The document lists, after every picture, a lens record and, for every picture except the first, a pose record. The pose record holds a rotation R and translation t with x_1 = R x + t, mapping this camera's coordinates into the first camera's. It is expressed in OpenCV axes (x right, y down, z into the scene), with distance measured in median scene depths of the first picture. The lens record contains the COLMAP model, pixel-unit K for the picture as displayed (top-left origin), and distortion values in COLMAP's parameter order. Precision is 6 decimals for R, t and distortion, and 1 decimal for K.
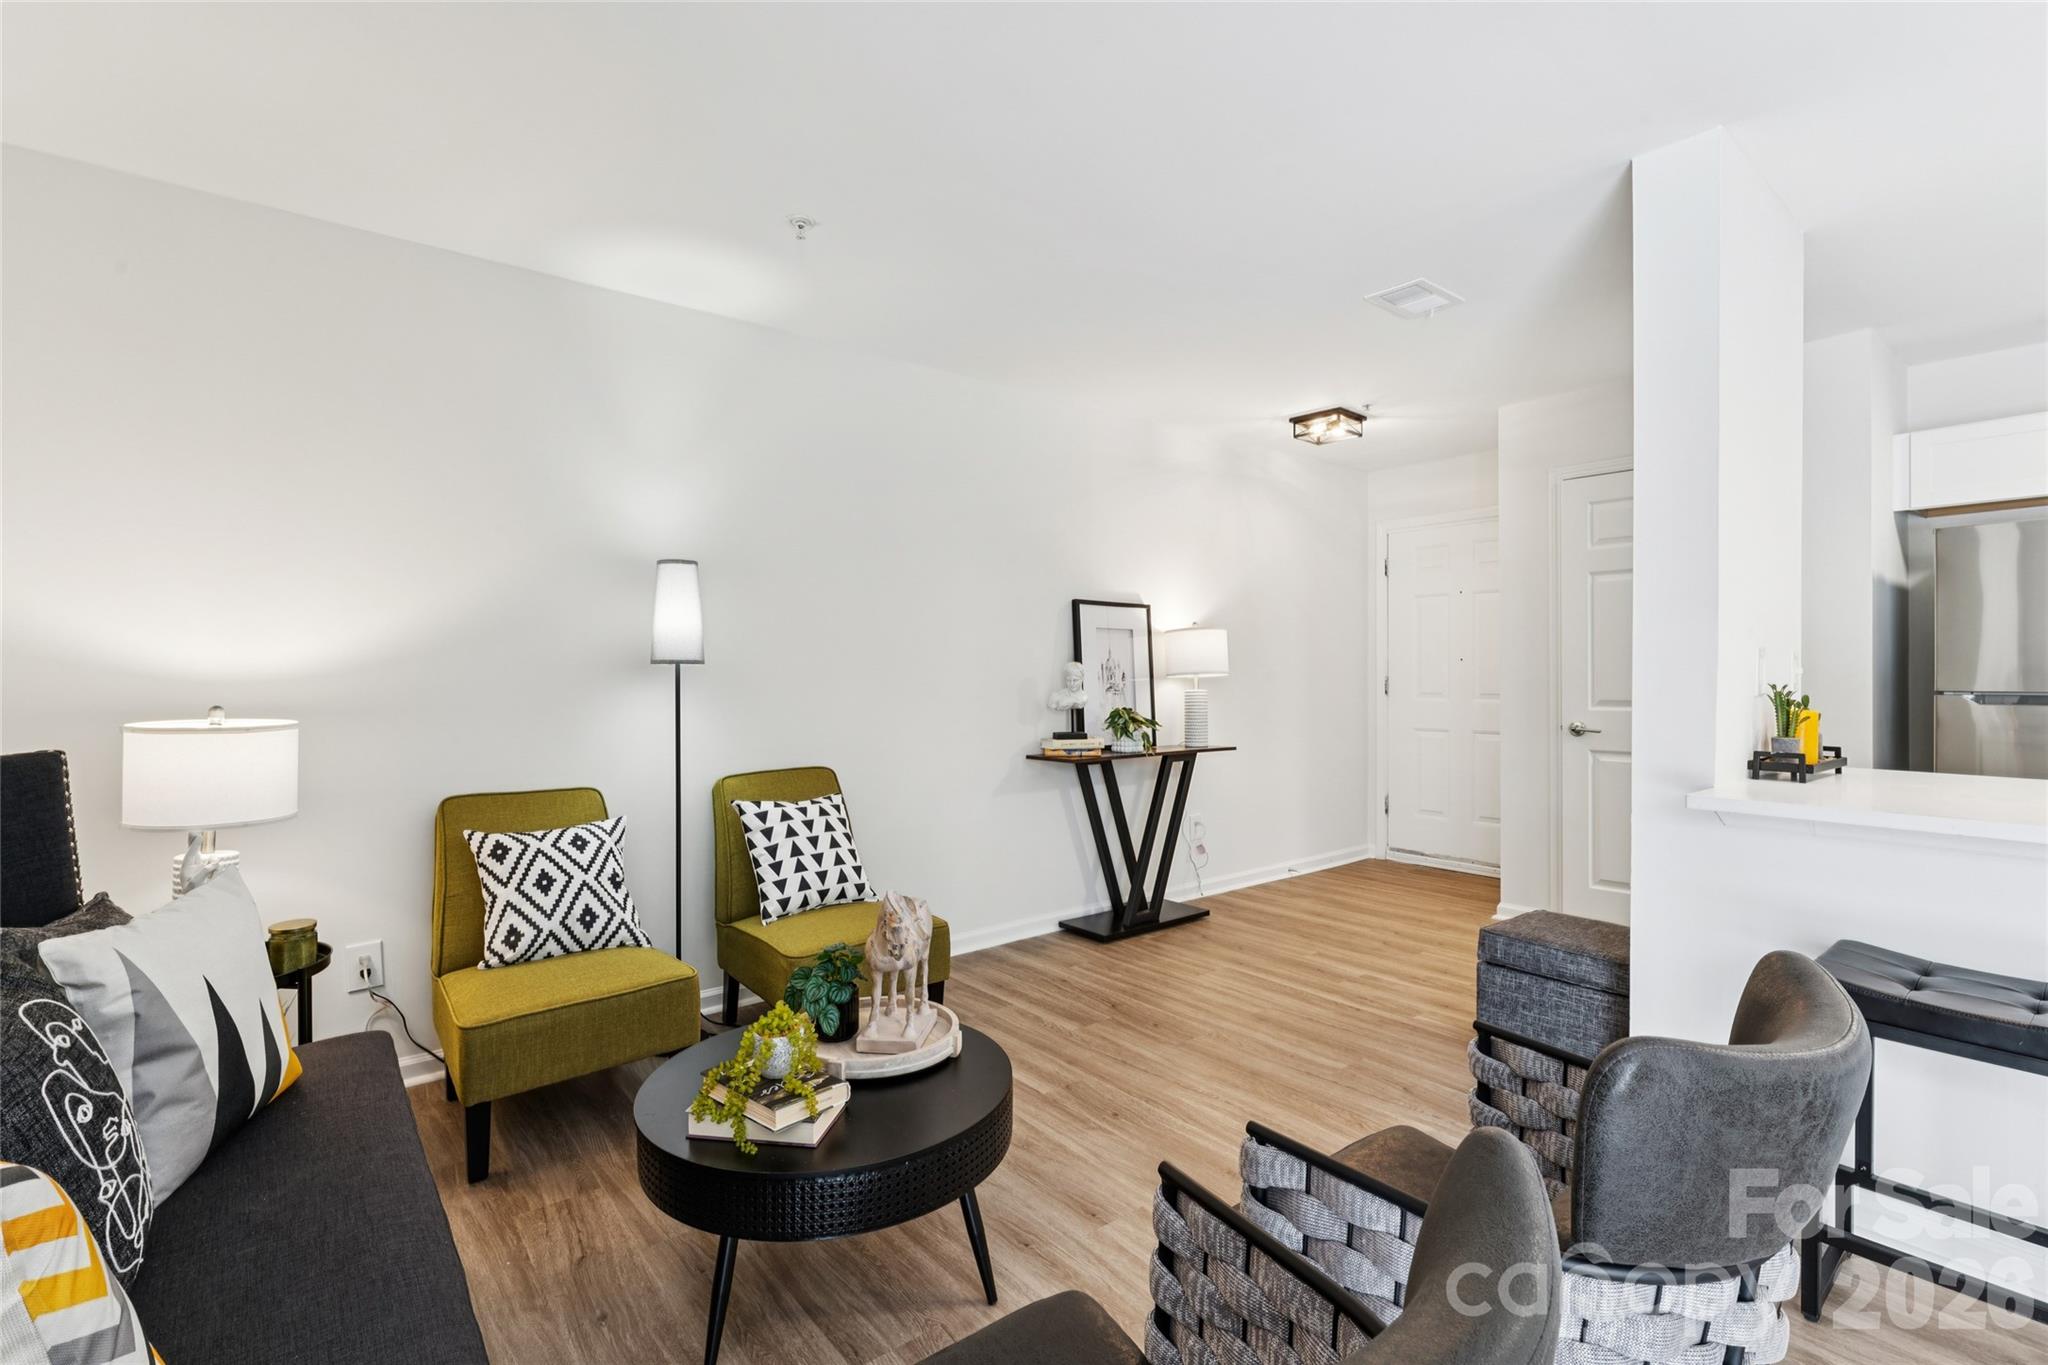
lens RADIAL K [[933.1, 0, 1022.3], [0, 933.1, 672.1], [0, 0, 1]] dist [0.003840, -0.001567]
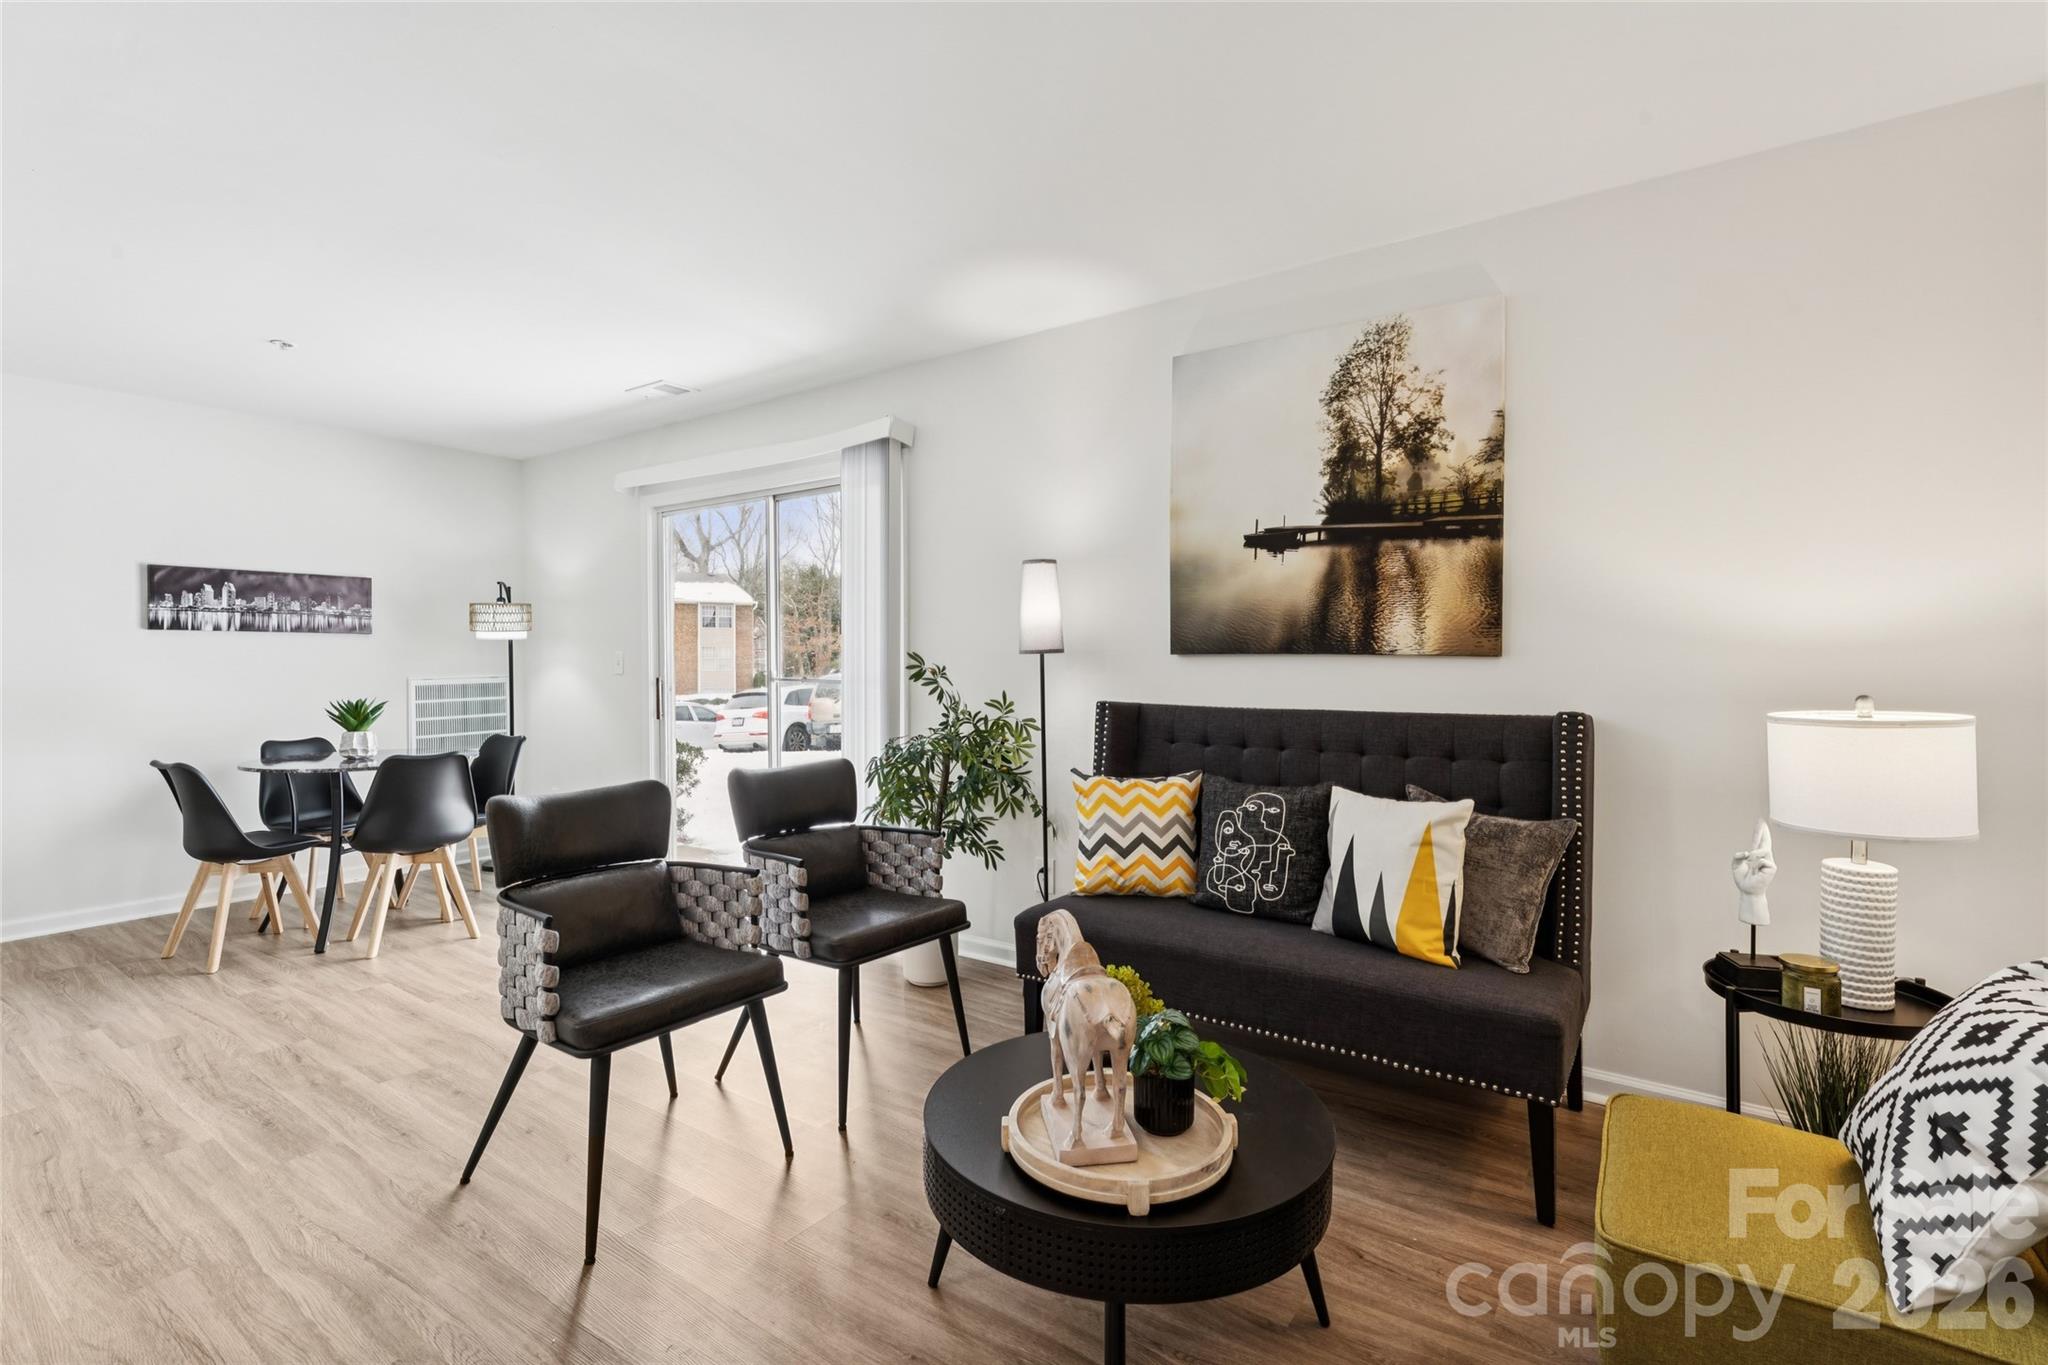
lens RADIAL K [[933.1, 0, 1012.0], [0, 933.1, 657.0], [0, 0, 1]] dist [0.003840, -0.001567]
pose [[-0.963889, 0.006535, -0.266224, 0.079059], [0.007085, 0.999974, -0.001103, -0.002130], [0.266210, -0.002950, -0.963911, 1.037292]]
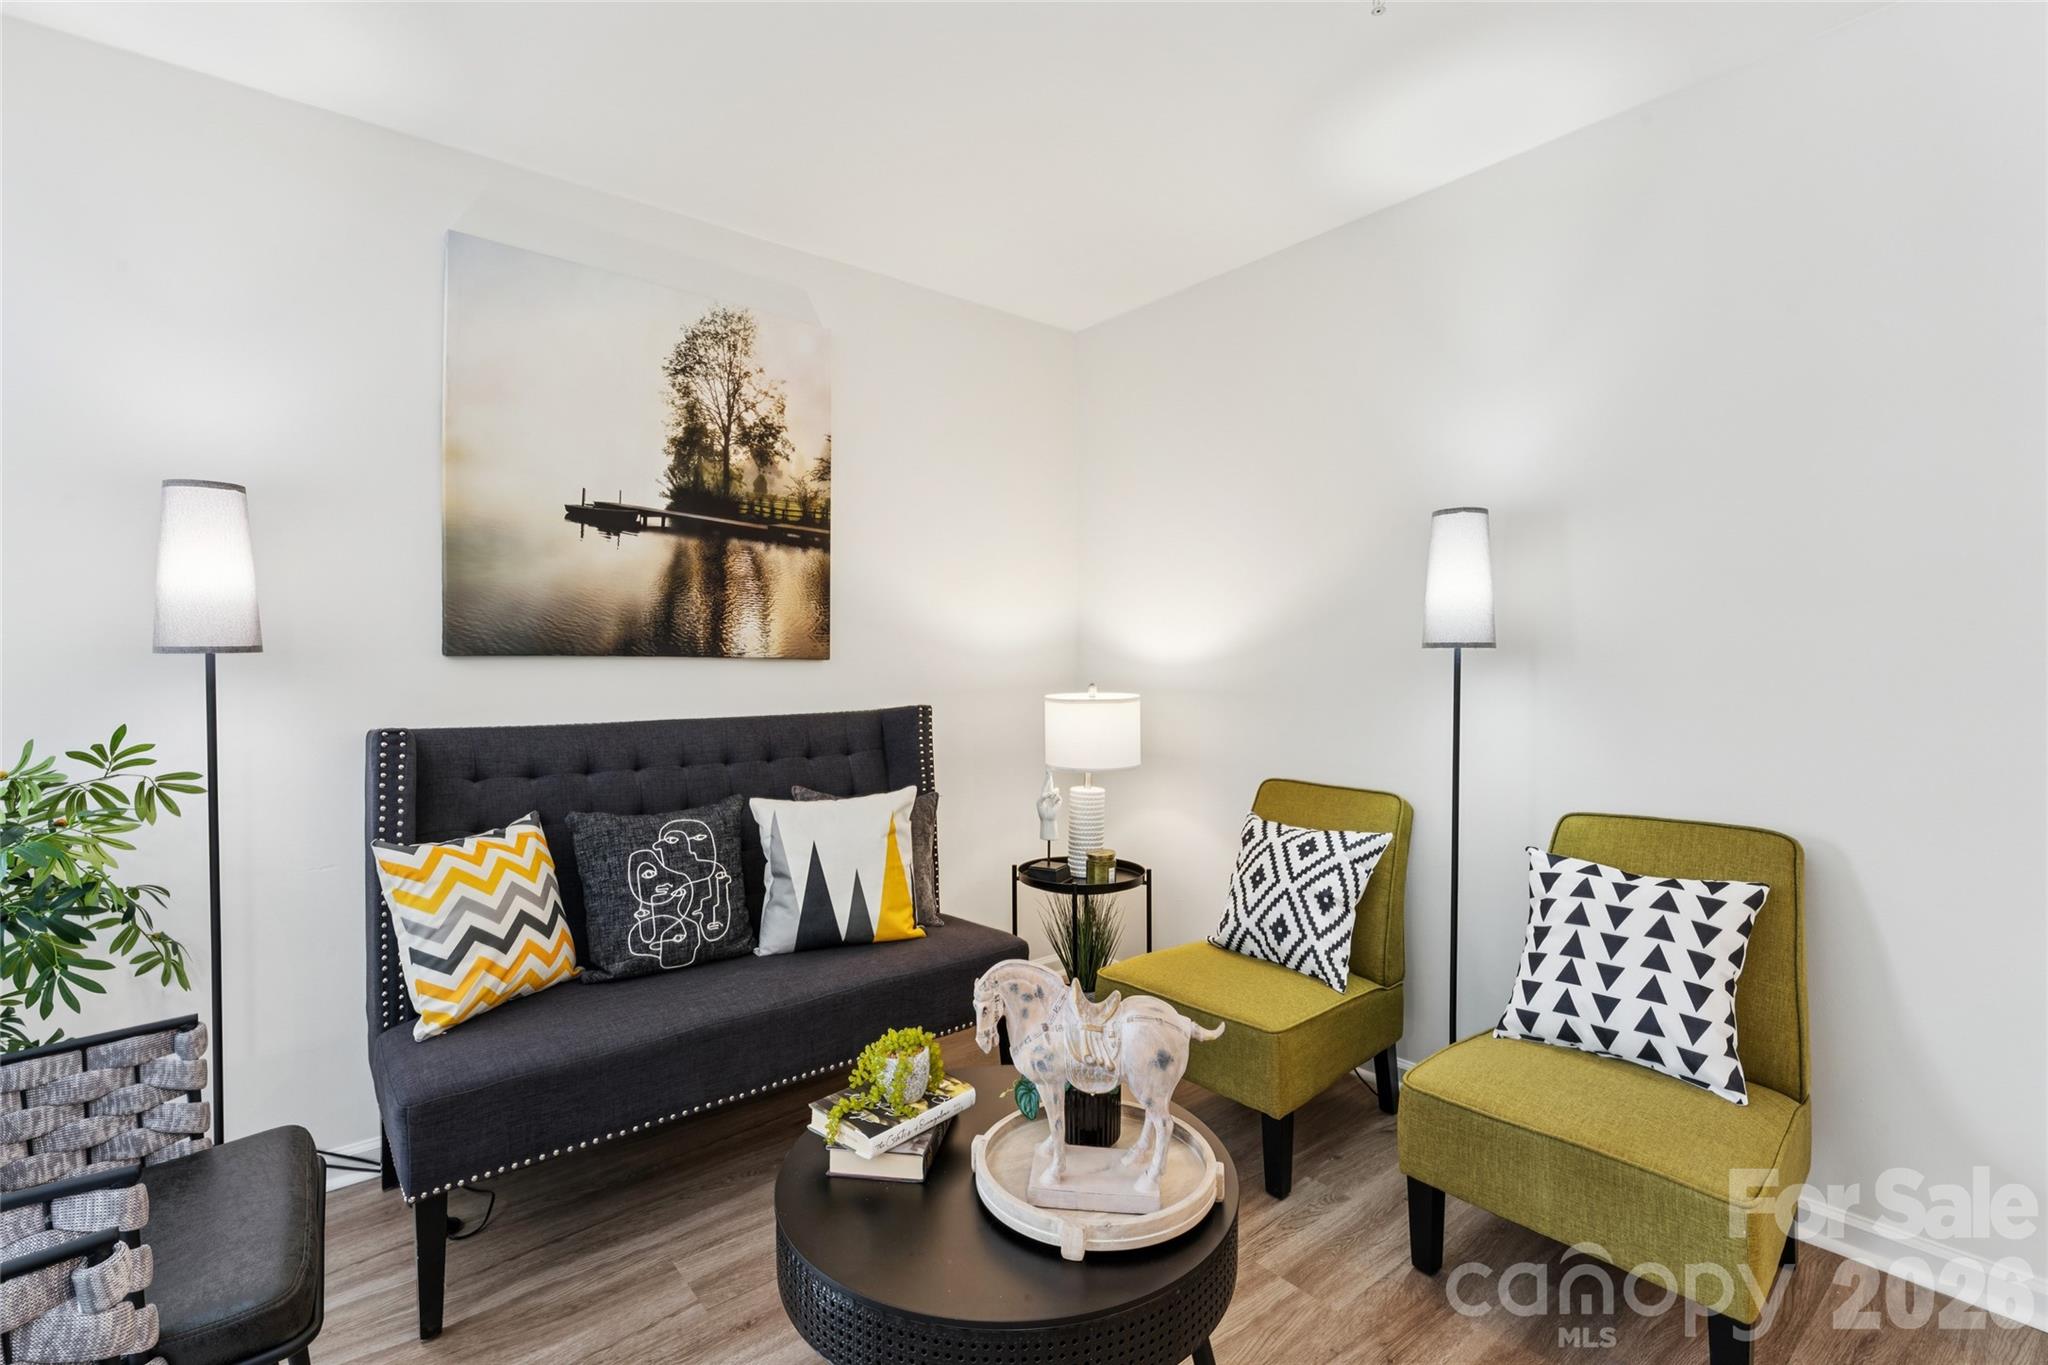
lens RADIAL K [[933.1, 0, 1021.9], [0, 933.1, 668.9], [0, 0, 1]] dist [0.003840, -0.001567]
pose [[0.008727, 0.012908, -0.999879, 0.335207], [0.003790, 0.999909, 0.012942, -0.002560], [0.999955, -0.003902, 0.008678, 0.567654]]
